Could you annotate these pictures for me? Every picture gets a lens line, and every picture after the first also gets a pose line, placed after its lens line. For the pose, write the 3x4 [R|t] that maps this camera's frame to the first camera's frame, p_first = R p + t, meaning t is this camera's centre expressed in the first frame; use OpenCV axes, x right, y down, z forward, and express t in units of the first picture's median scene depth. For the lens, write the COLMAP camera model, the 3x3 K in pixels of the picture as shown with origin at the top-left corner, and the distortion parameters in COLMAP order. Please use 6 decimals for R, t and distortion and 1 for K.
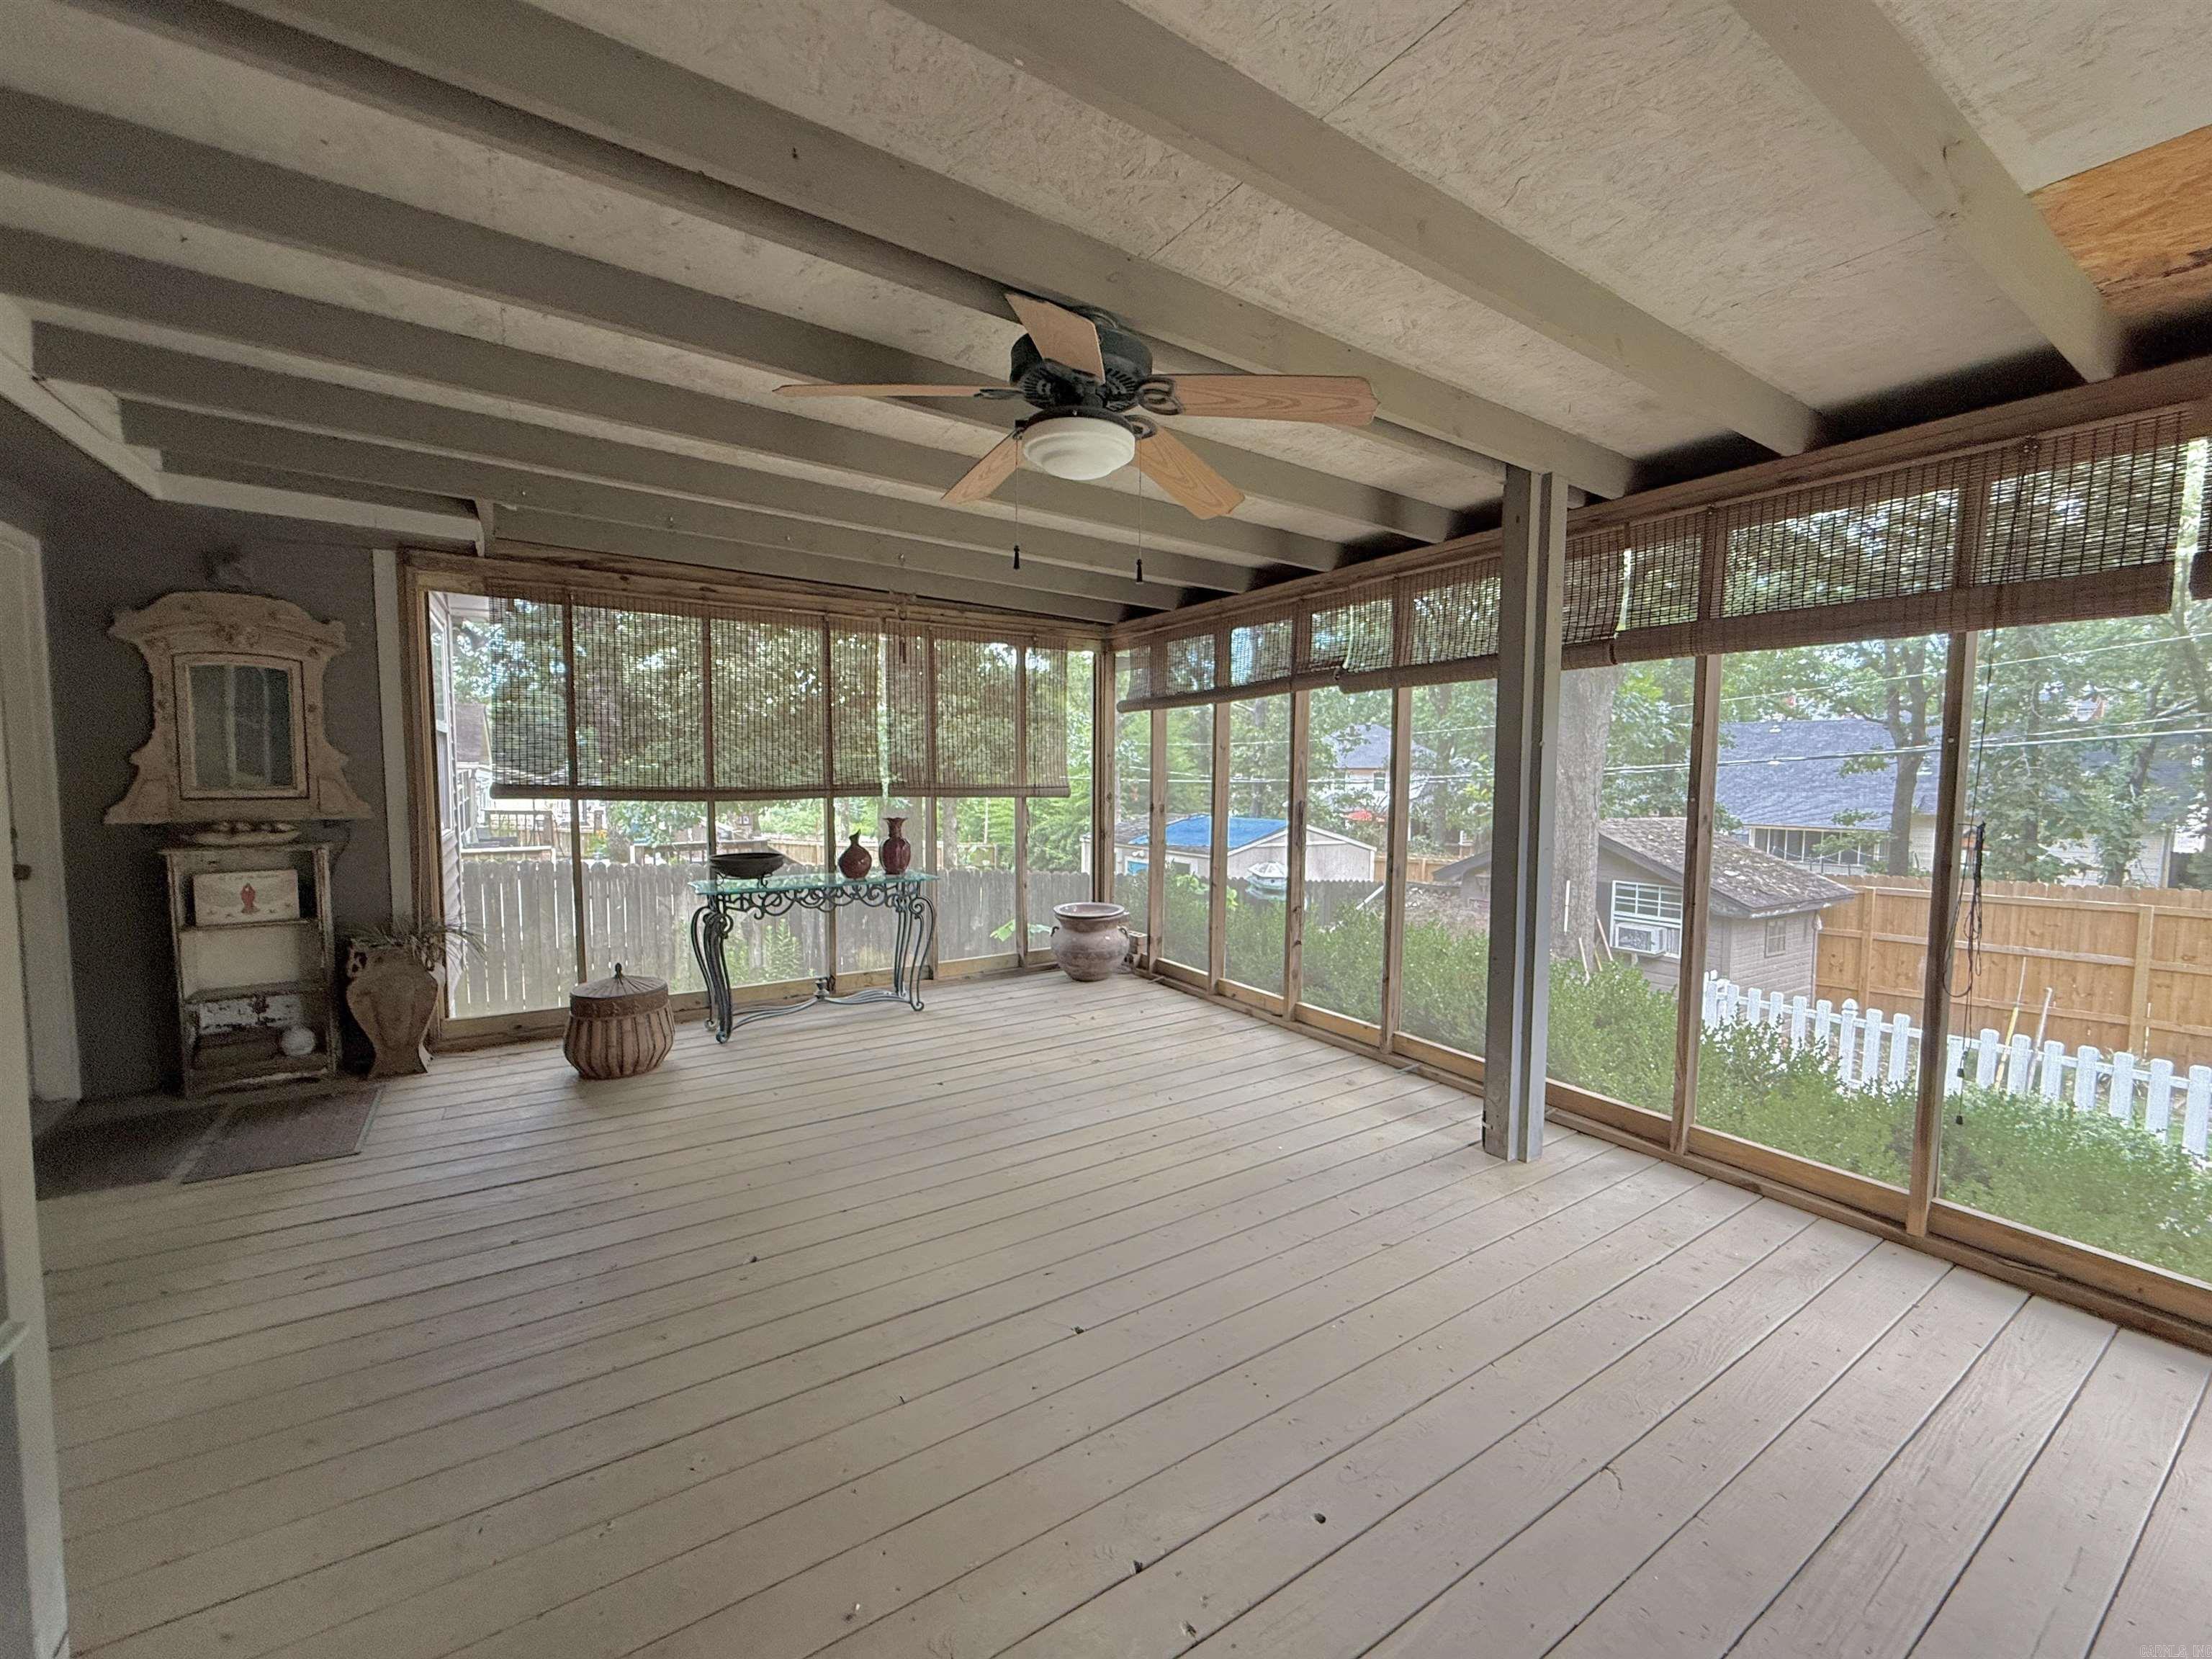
lens RADIAL K [[878.6, 0, 1103.3], [0, 878.6, 829.9], [0, 0, 1]] dist [0.000563, -0.000009]
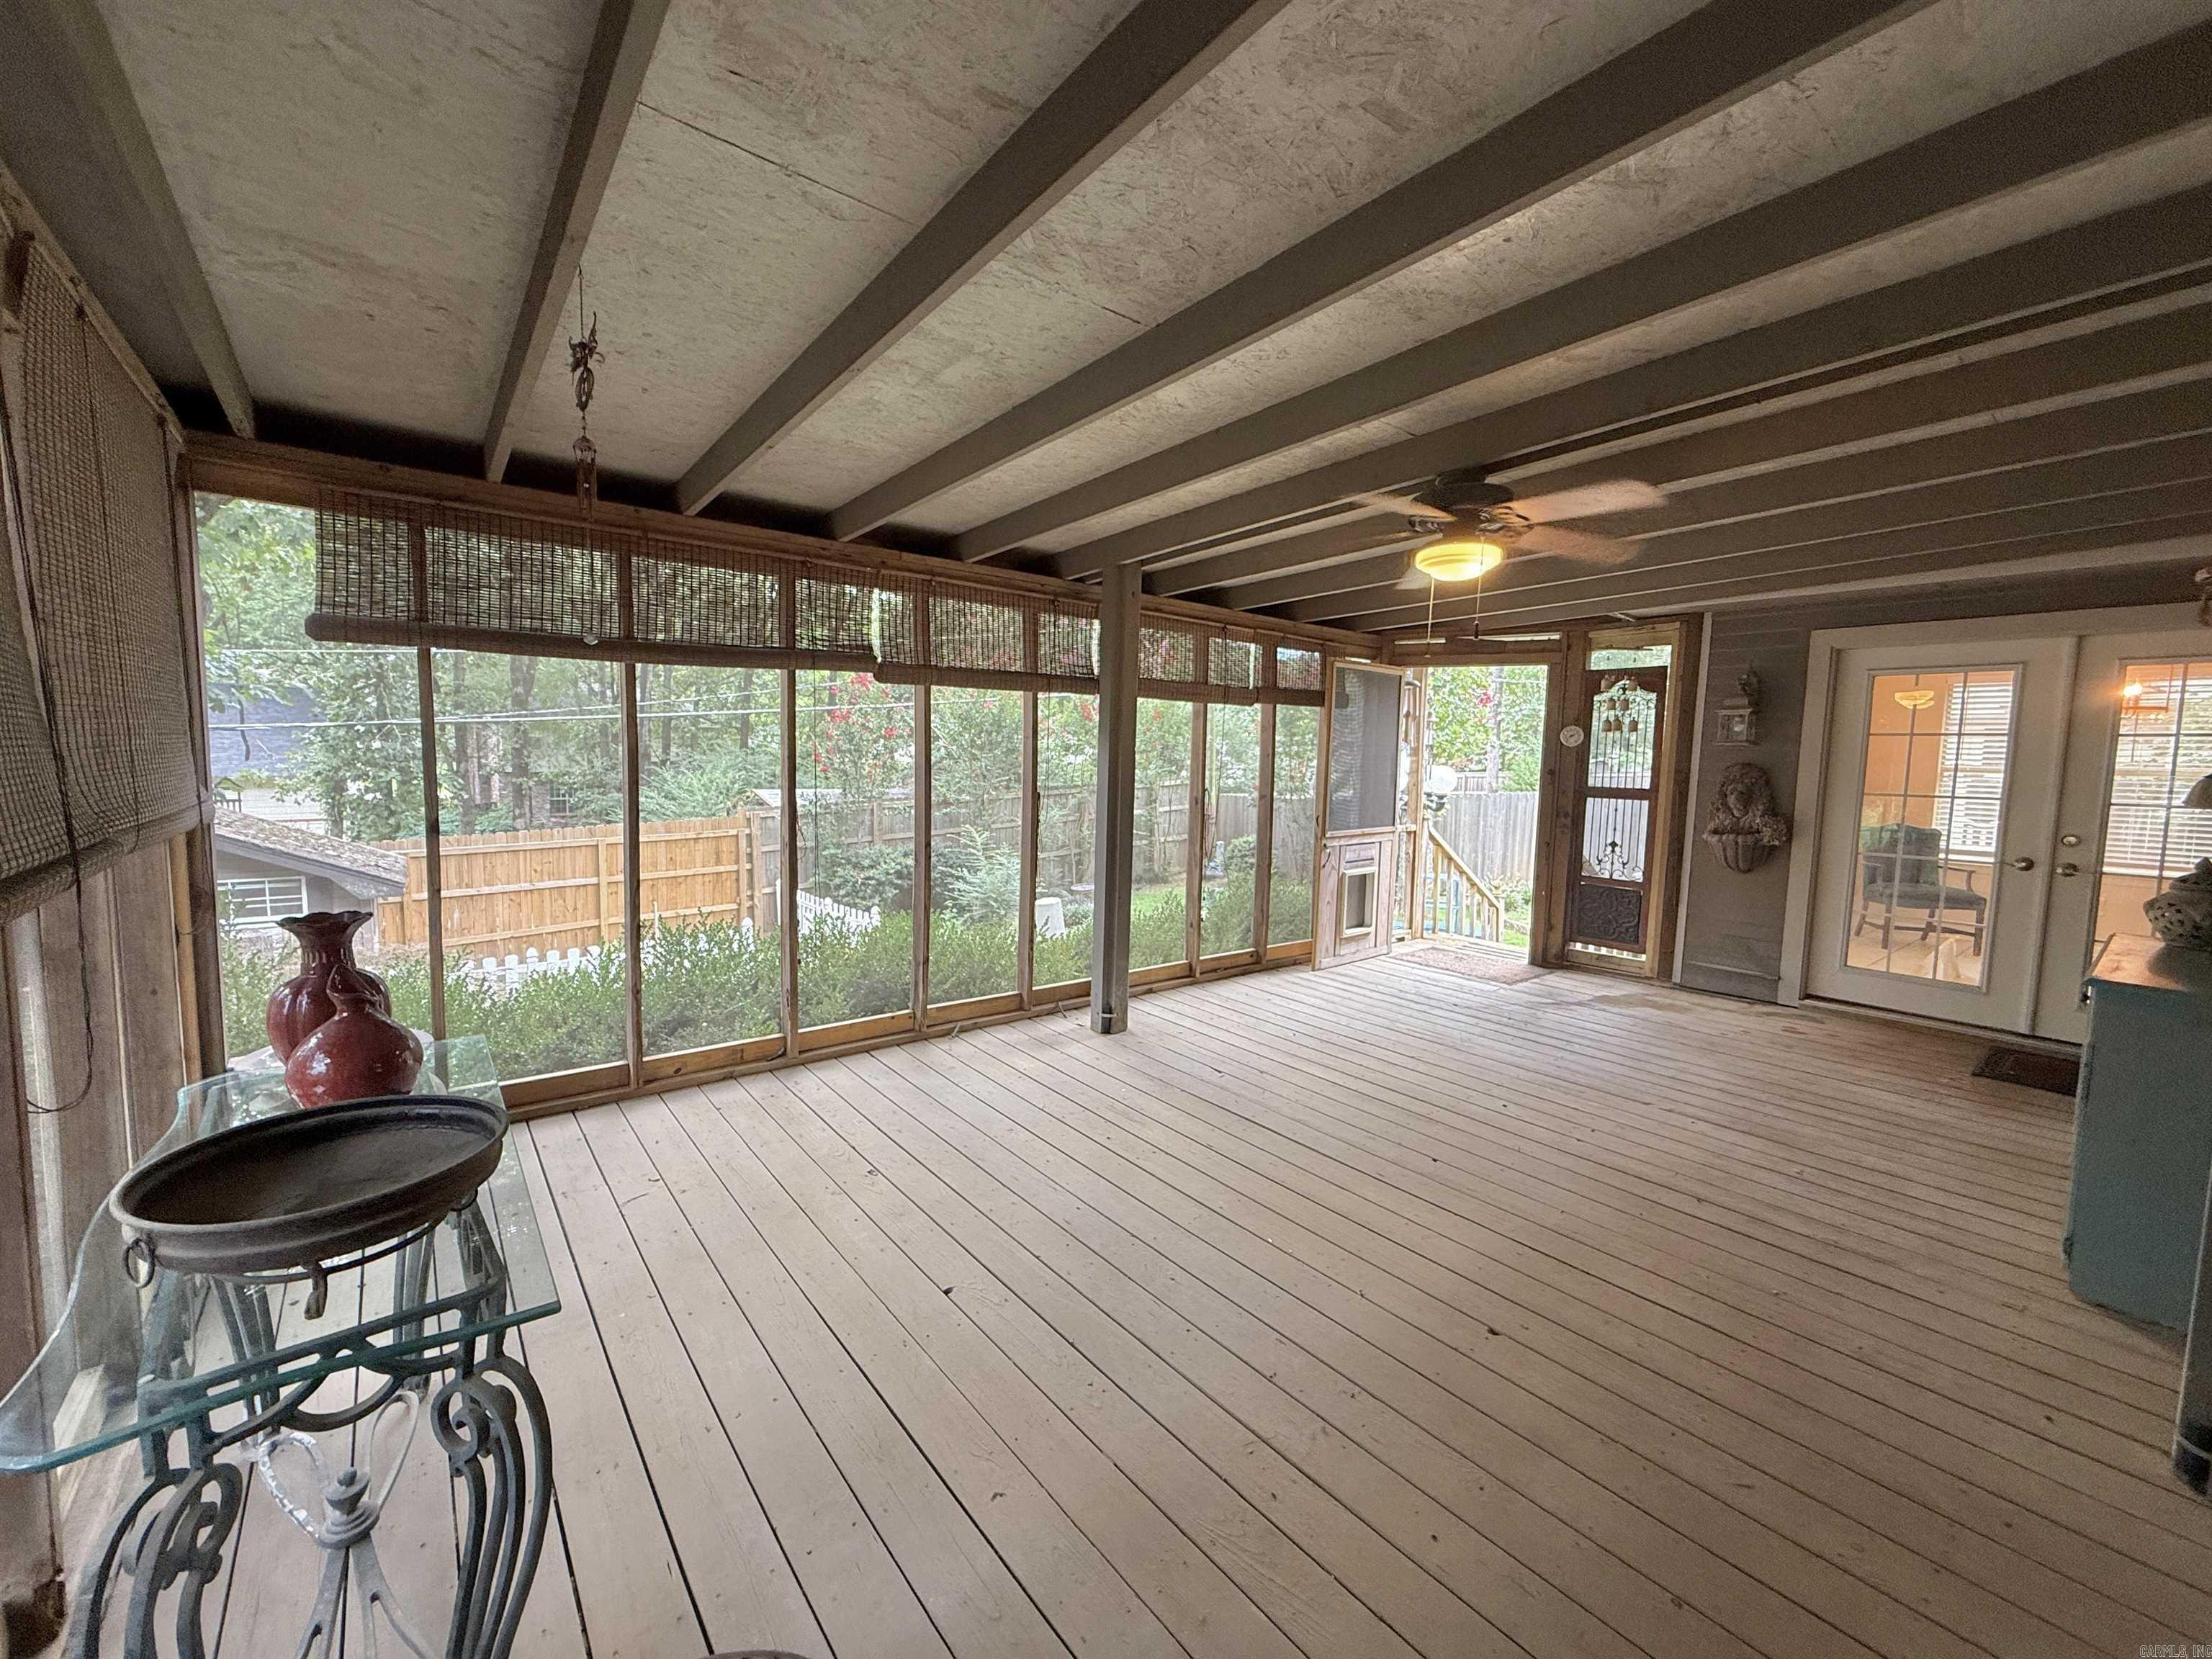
lens RADIAL K [[878.6, 0, 1102.5], [0, 878.6, 830.1], [0, 0, 1]] dist [0.000360, -0.000138]
pose [[-0.104812, -0.093749, 0.990063, -0.744592], [0.044336, 0.994117, 0.098826, -0.081299], [-0.993503, 0.054254, -0.100039, 0.904923]]
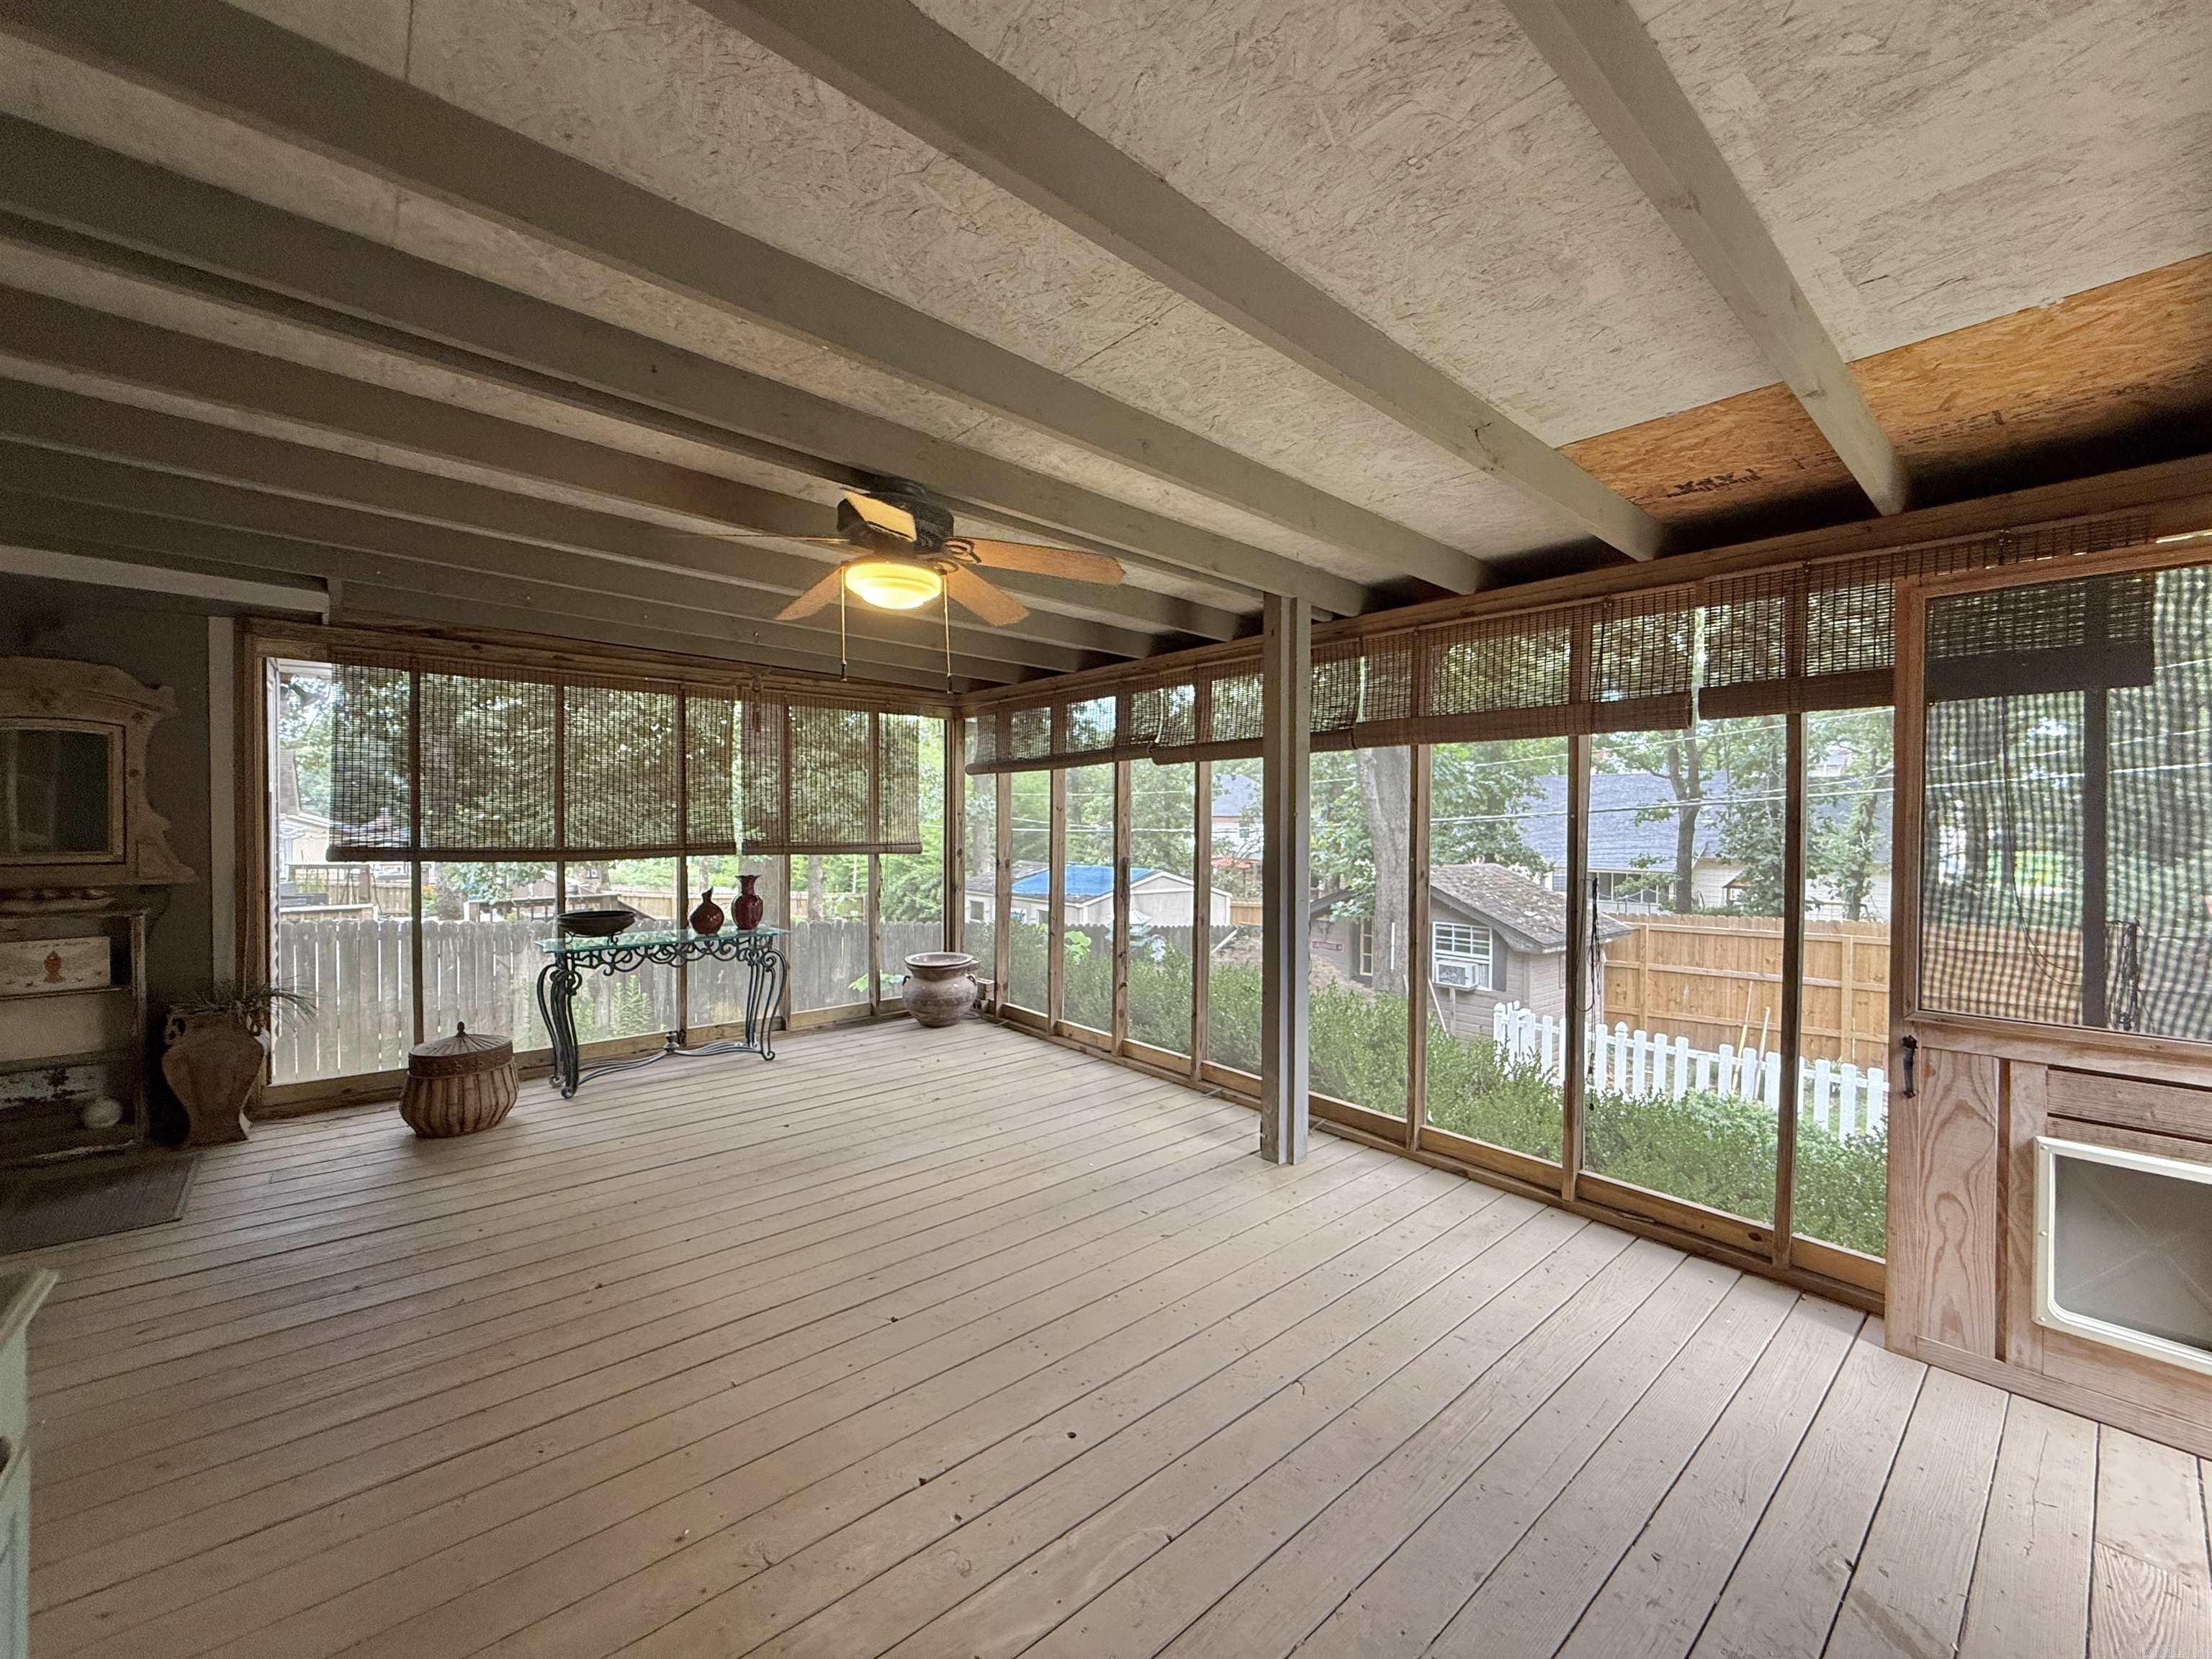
lens RADIAL K [[878.6, 0, 1102.5], [0, 878.6, 830.1], [0, 0, 1]] dist [0.000360, -0.000138]
pose [[0.990348, -0.001999, 0.138591, 0.047084], [0.009363, 0.998577, -0.052508, -0.010978], [-0.138288, 0.053298, 0.988957, -0.128557]]
